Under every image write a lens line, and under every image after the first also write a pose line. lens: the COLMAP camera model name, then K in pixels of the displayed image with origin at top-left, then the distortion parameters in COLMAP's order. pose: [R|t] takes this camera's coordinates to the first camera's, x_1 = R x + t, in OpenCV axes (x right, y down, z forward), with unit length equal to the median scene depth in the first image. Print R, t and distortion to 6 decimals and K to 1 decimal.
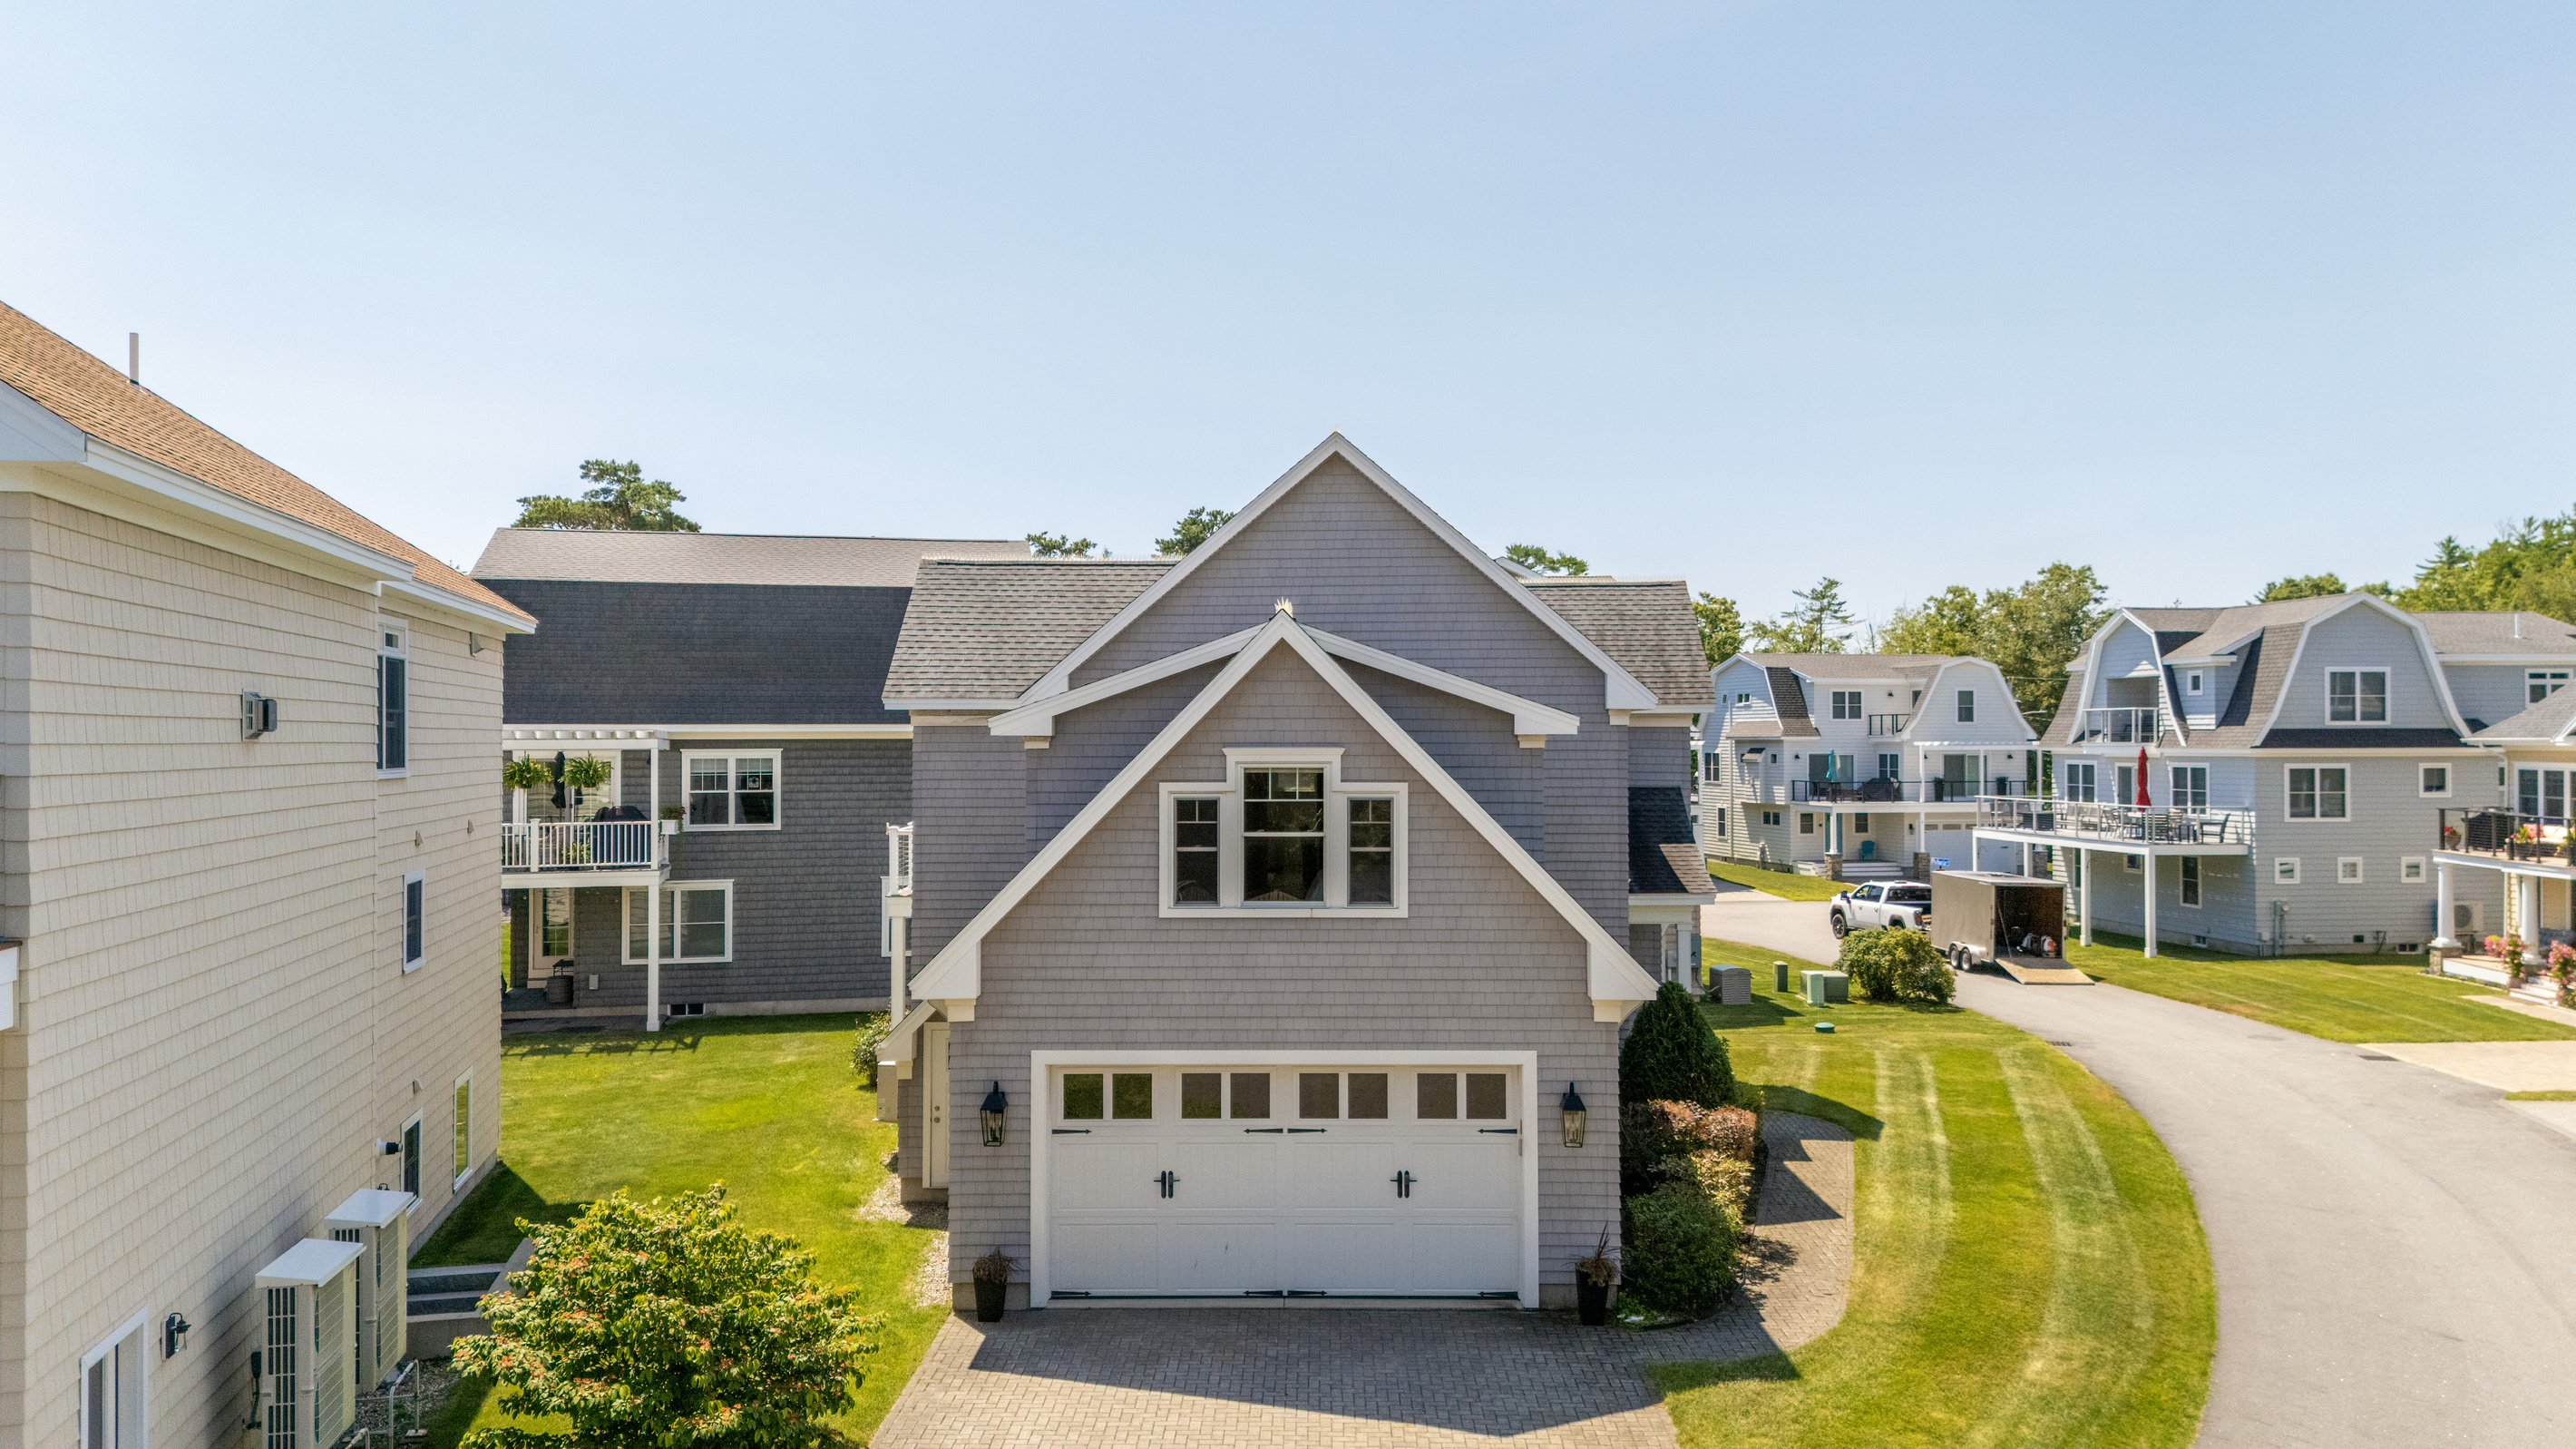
lens RADIAL K [[1901.2, 0, 1288.0], [0, 1901.2, 724.5], [0, 0, 1]] dist [0.094909, -0.131900]
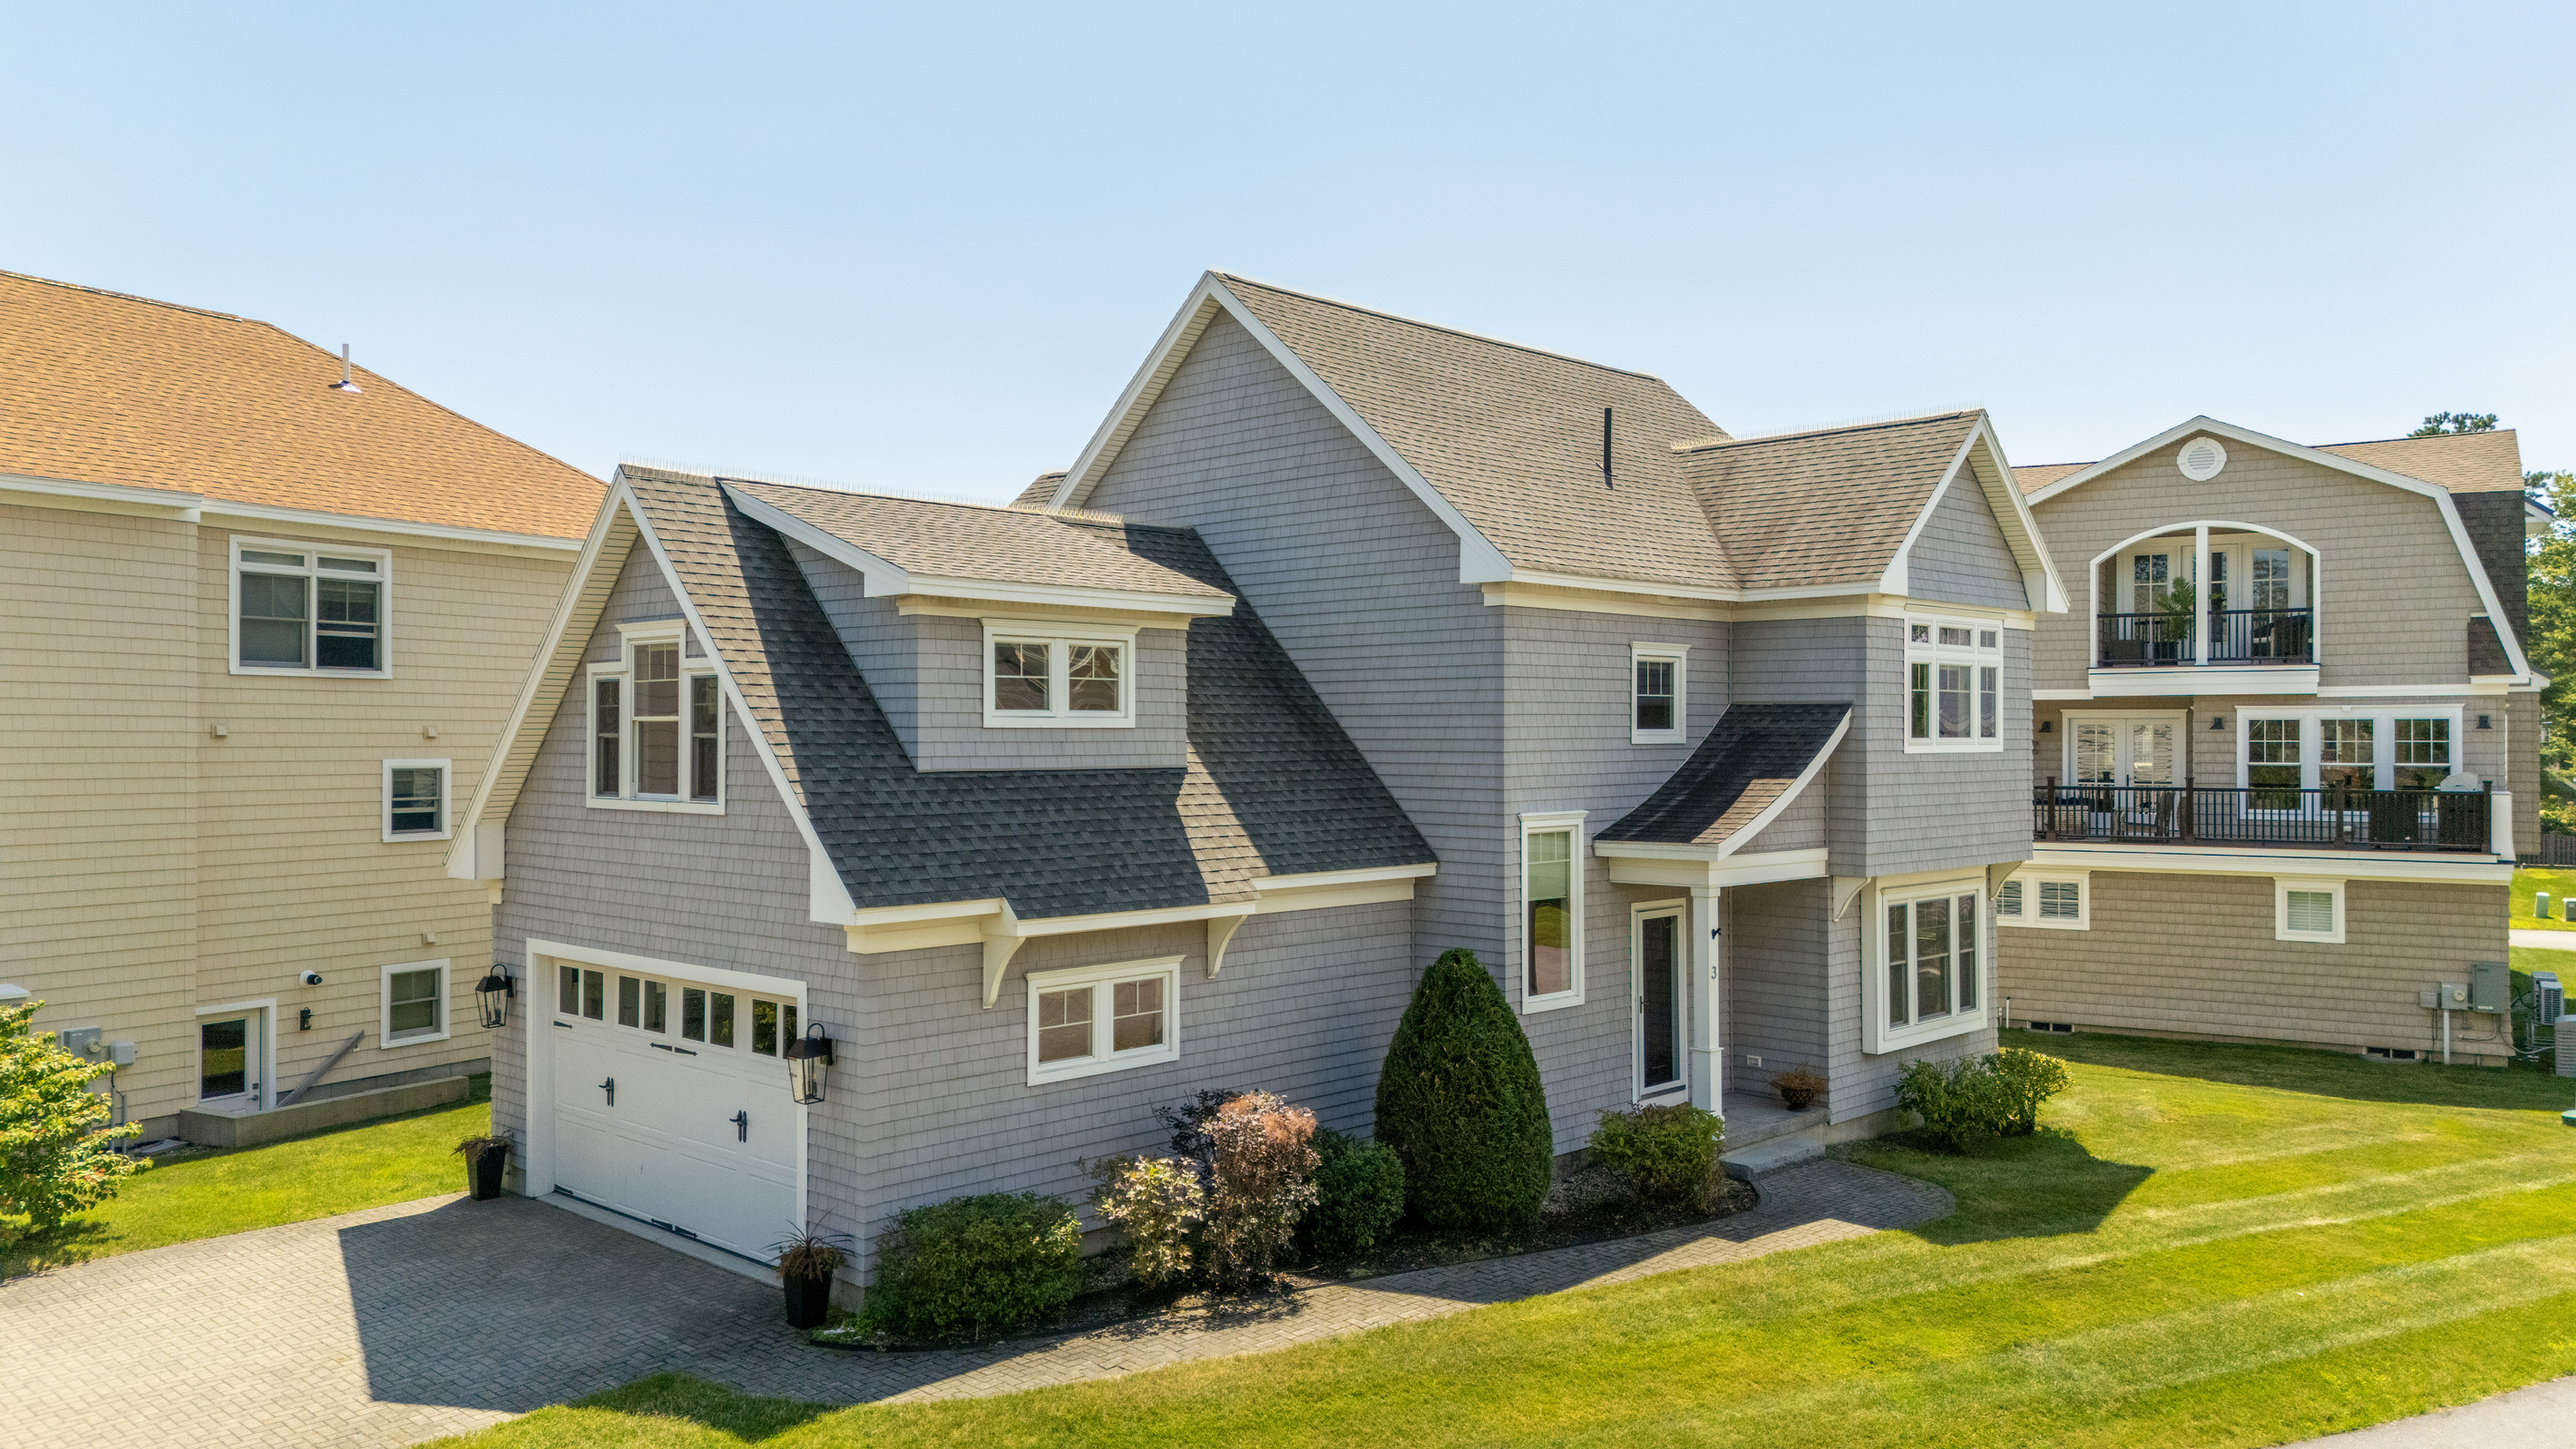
lens RADIAL K [[1901.2, 0, 1288.0], [0, 1901.2, 724.5], [0, 0, 1]] dist [0.094909, -0.131900]
pose [[0.722461, -0.003602, -0.691403, 0.769108], [0.004881, 0.999988, -0.000110, 0.056777], [0.691395, -0.003295, 0.722470, 0.505291]]
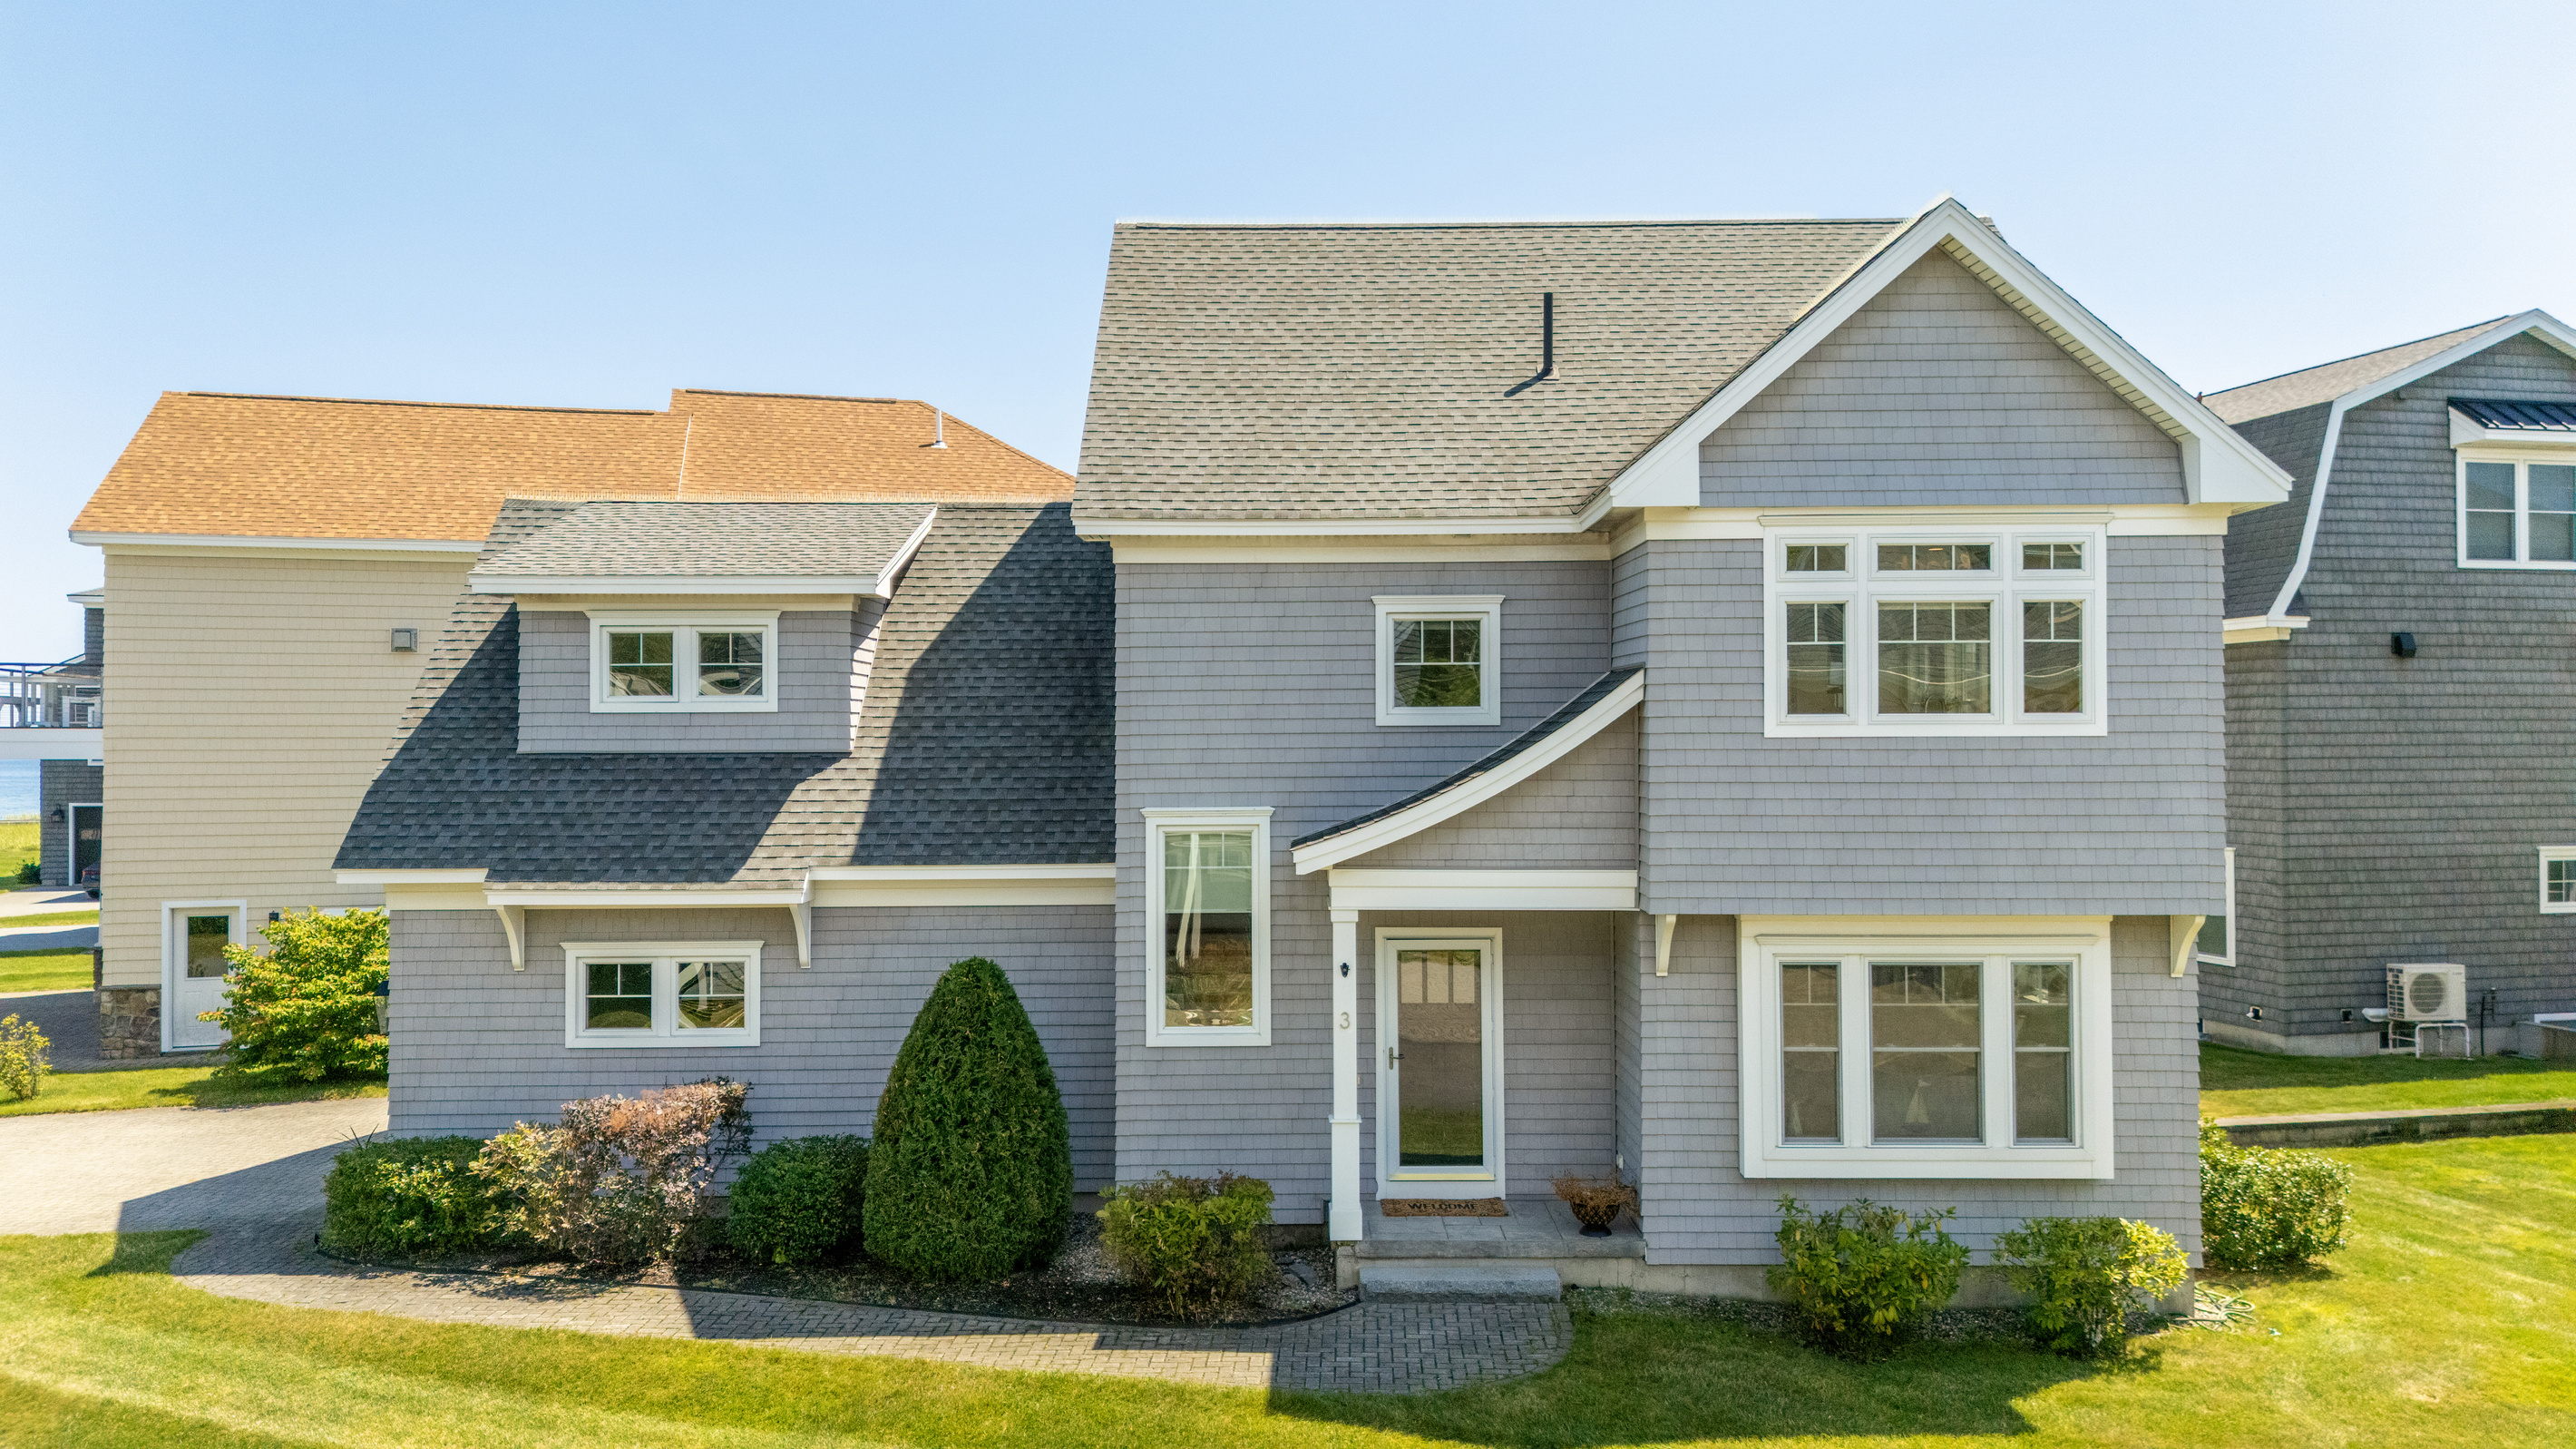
lens RADIAL K [[1901.2, 0, 1288.0], [0, 1901.2, 724.5], [0, 0, 1]] dist [0.094909, -0.131900]
pose [[0.000873, -0.009262, -0.999957, 0.989923], [0.010277, 0.999904, -0.009253, 0.073750], [0.999947, -0.010268, 0.000968, 1.297946]]
